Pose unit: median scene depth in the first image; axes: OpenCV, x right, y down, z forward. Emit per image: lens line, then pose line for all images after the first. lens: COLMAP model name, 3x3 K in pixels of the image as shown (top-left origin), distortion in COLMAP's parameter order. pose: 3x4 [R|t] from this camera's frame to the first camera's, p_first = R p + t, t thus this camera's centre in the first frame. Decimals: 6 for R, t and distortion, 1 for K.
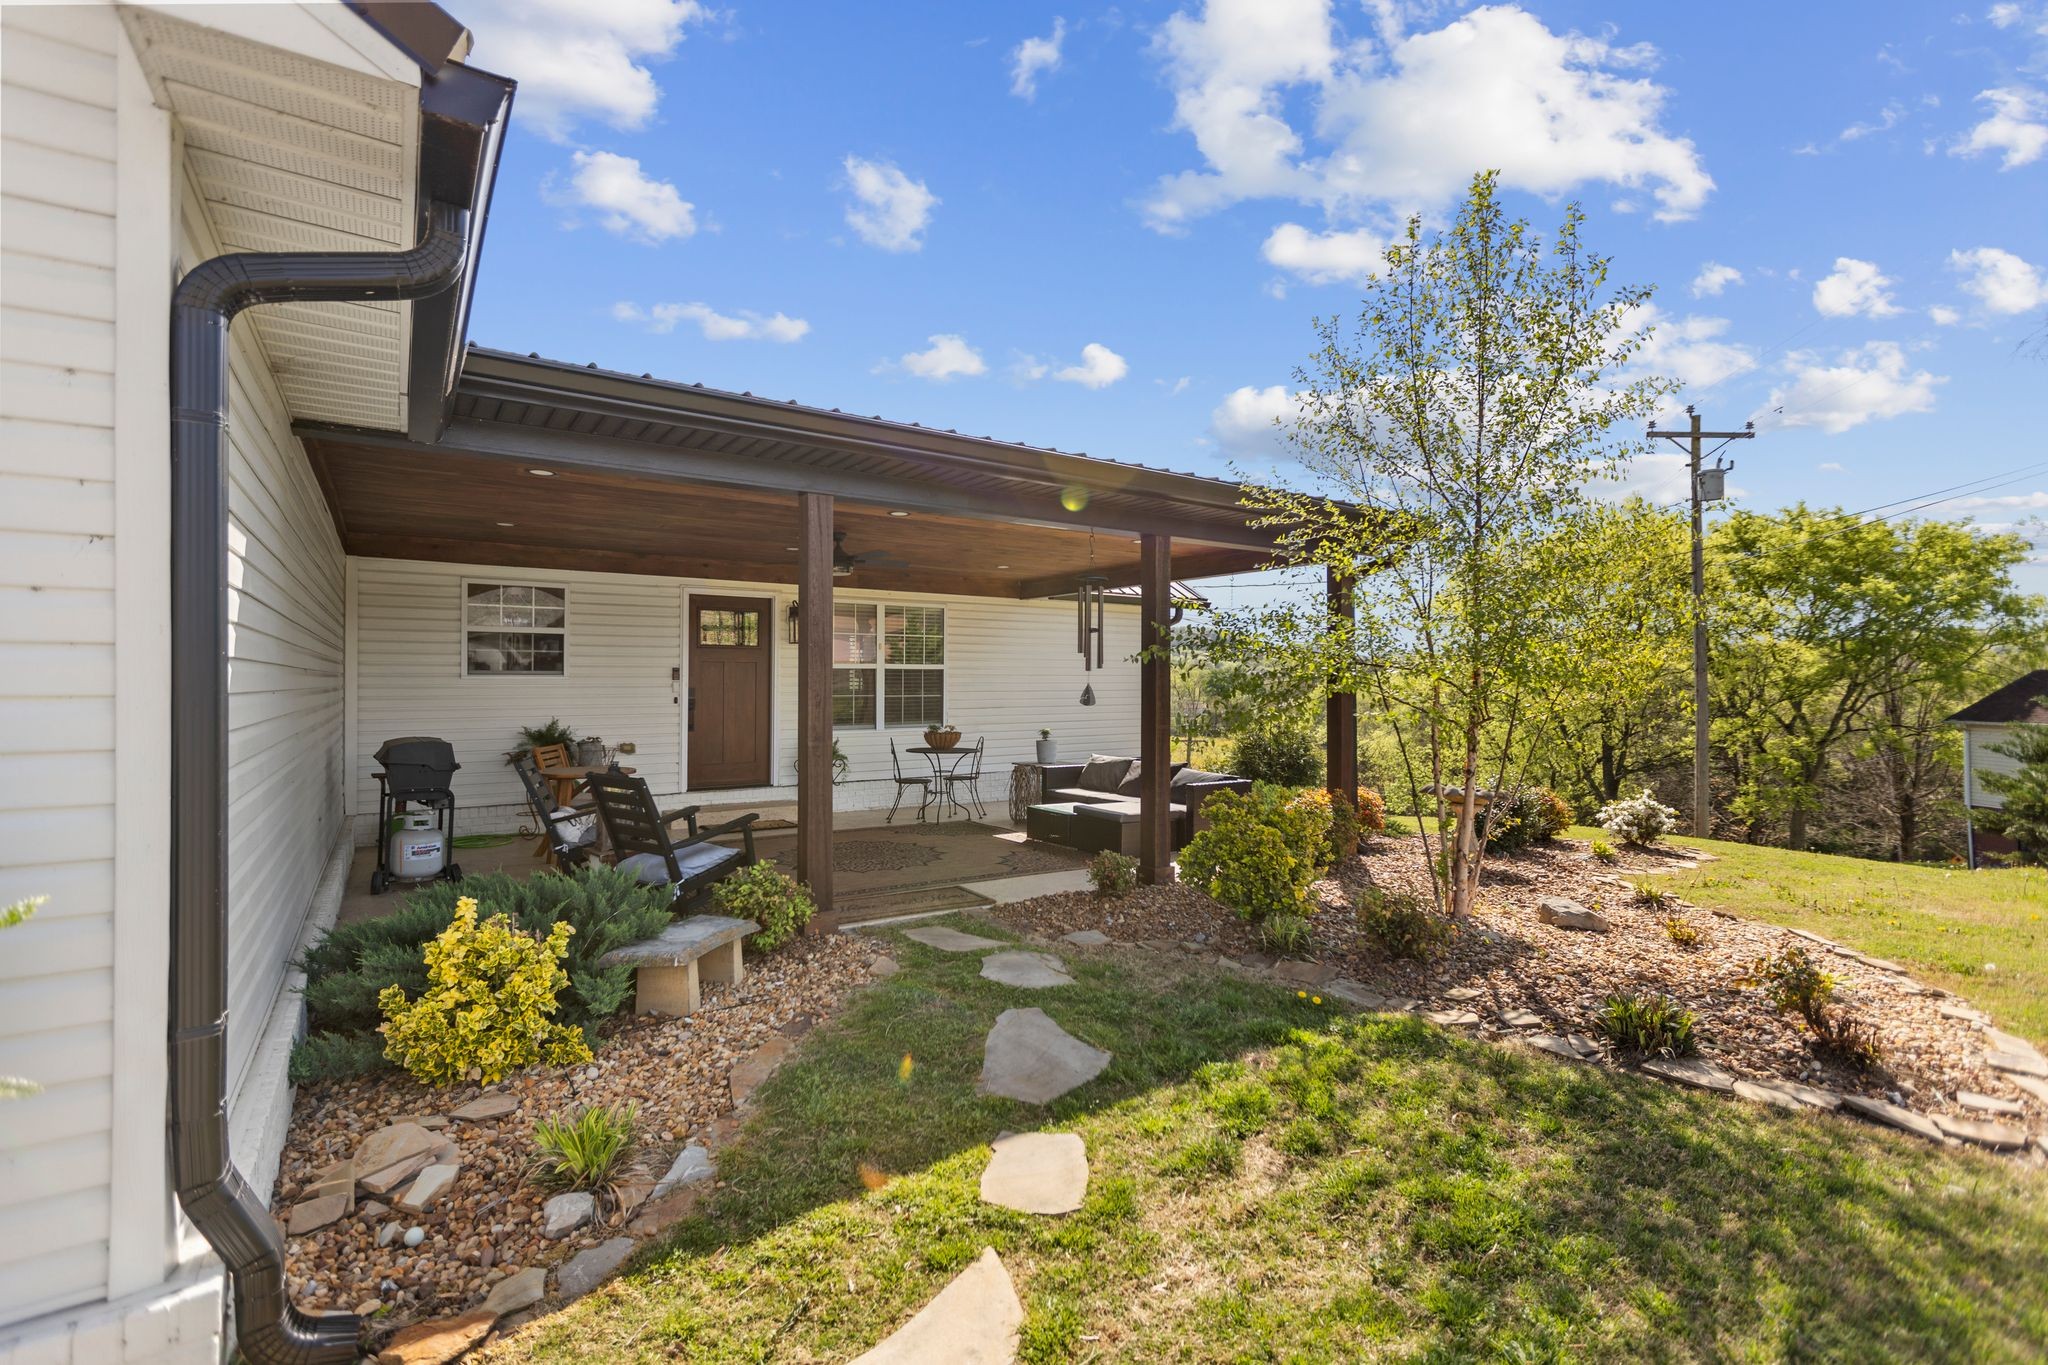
lens RADIAL K [[903.7, 0, 1017.9], [0, 903.7, 680.4], [0, 0, 1]] dist [-0.000258, -0.000479]
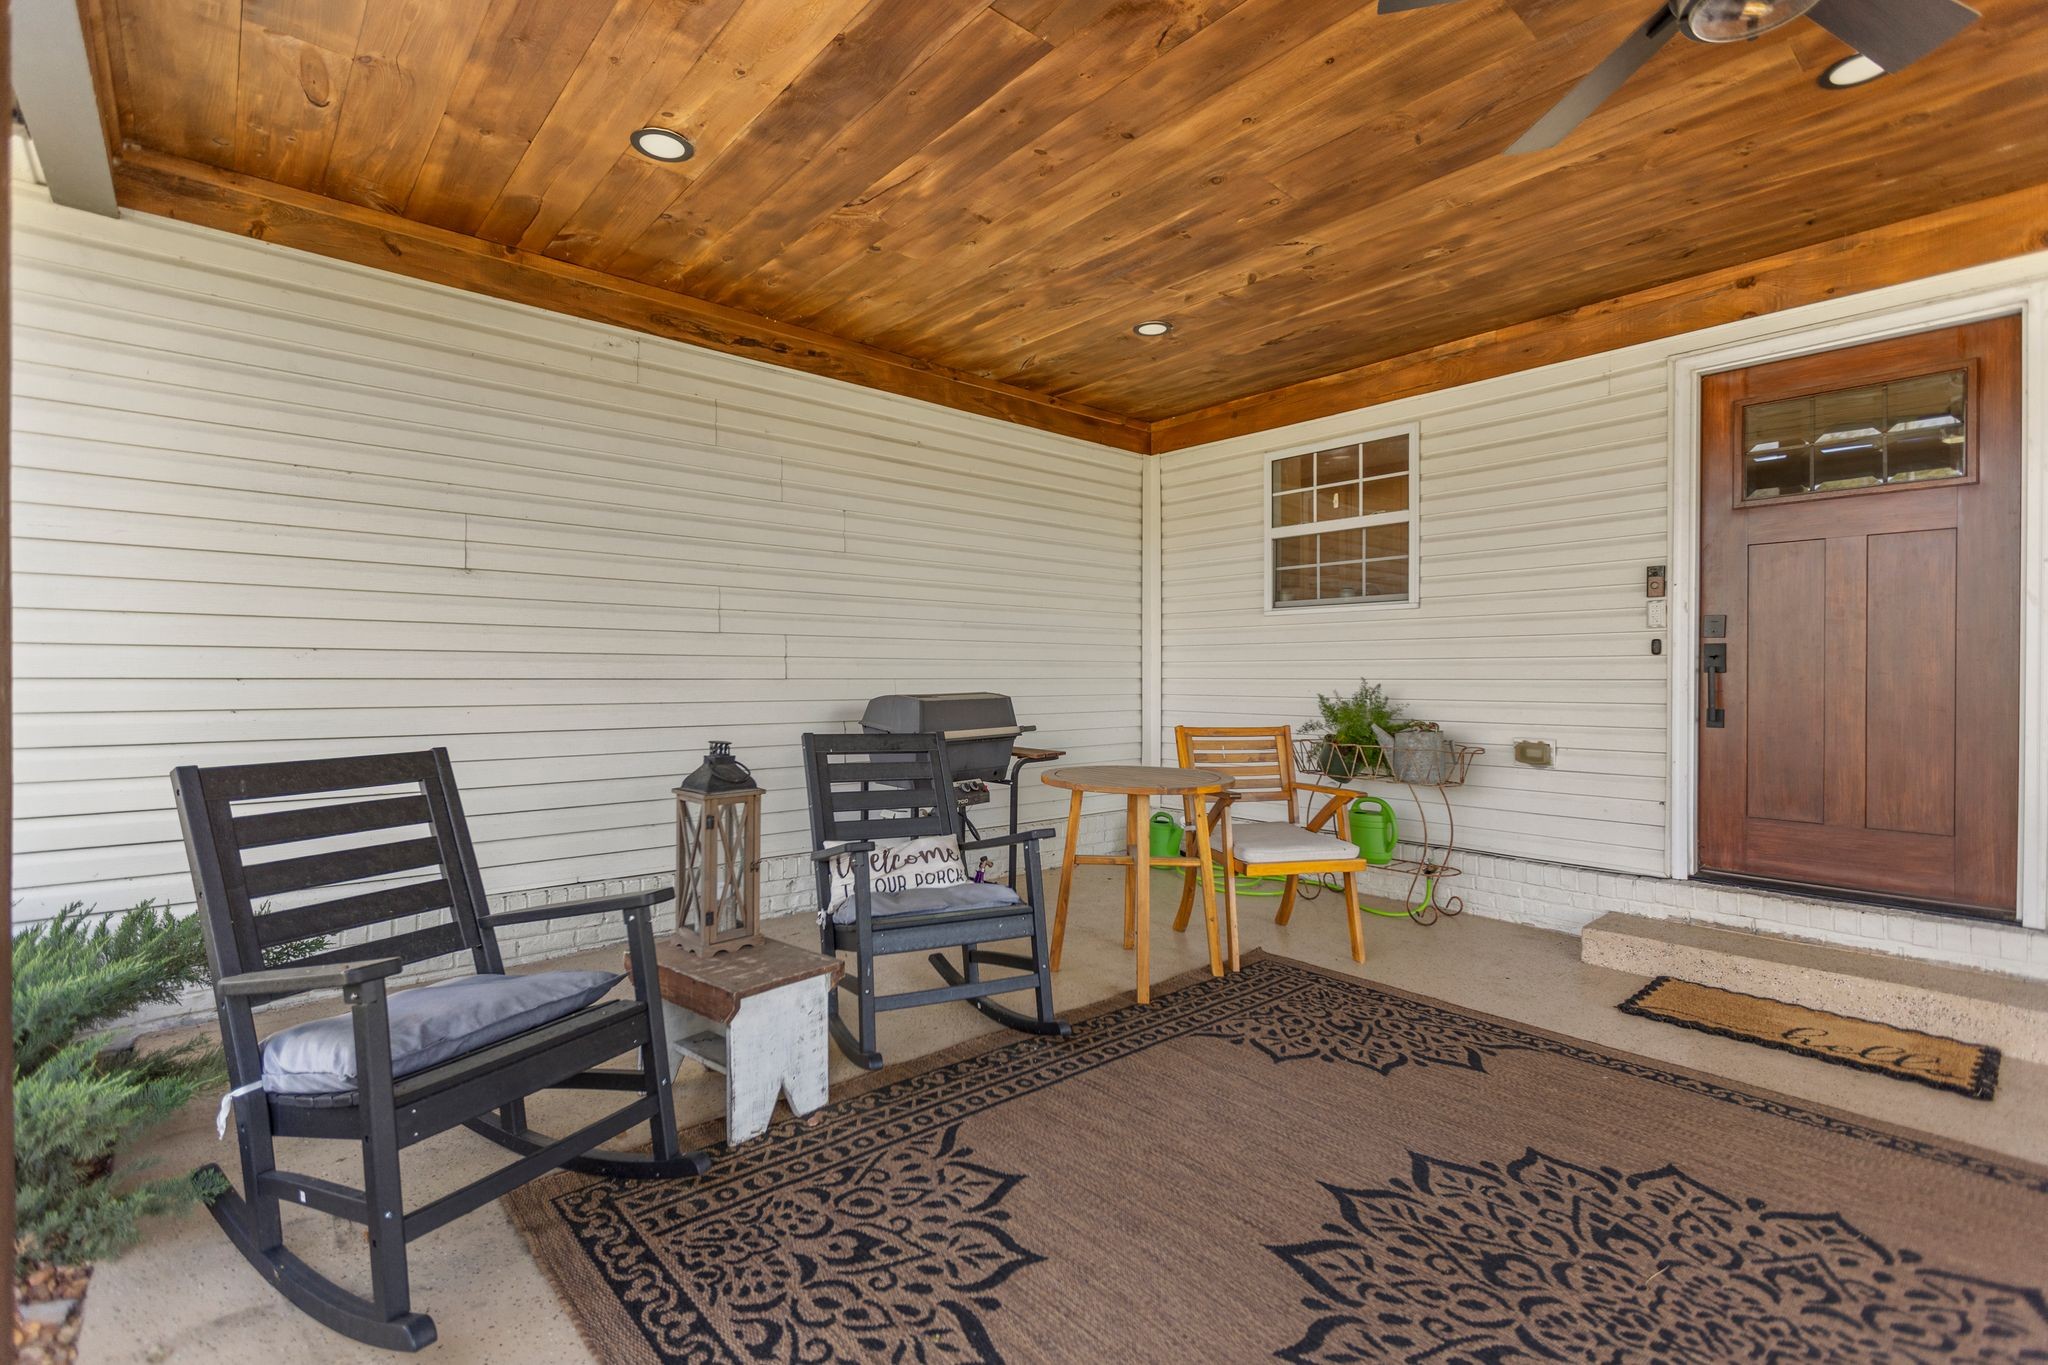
lens RADIAL K [[930.4, 0, 1012.6], [0, 930.4, 680.8], [0, 0, 1]] dist [0.003808, -0.000401]
pose [[0.110129, 0.003461, -0.993911, 0.003496], [-0.002903, 0.999991, 0.003160, 0.035119], [0.993913, 0.002537, 0.110139, 0.642194]]
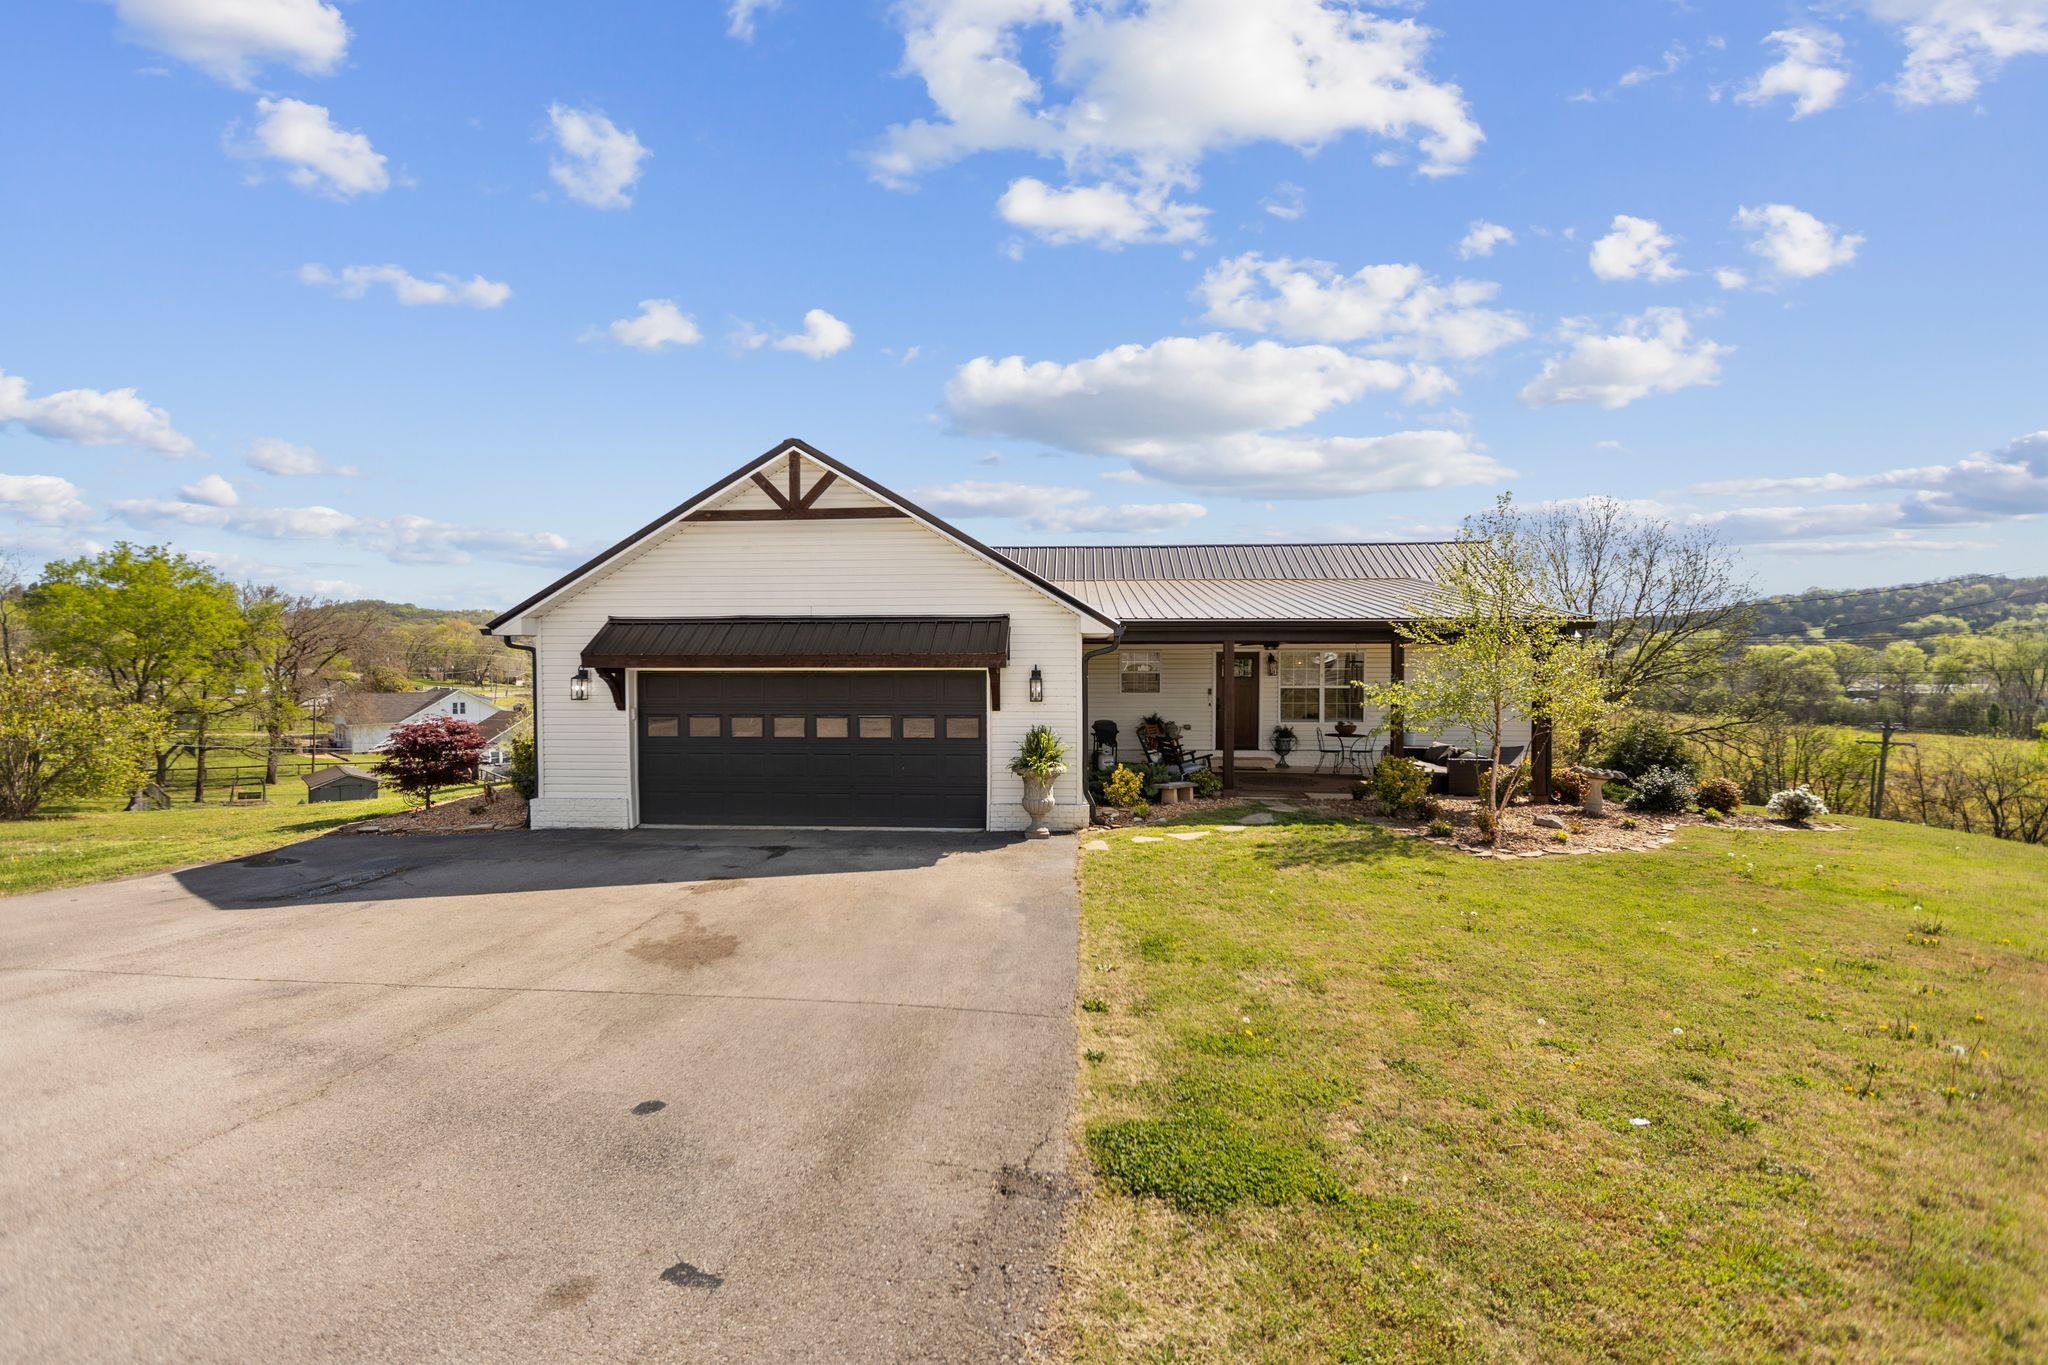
lens RADIAL K [[930.4, 0, 1012.6], [0, 930.4, 680.8], [0, 0, 1]] dist [0.003808, -0.000401]
pose [[0.784976, 0.011576, -0.619418, 0.553203], [0.002287, 0.999764, 0.021582, -0.075435], [0.619522, -0.018358, 0.784765, -0.893528]]
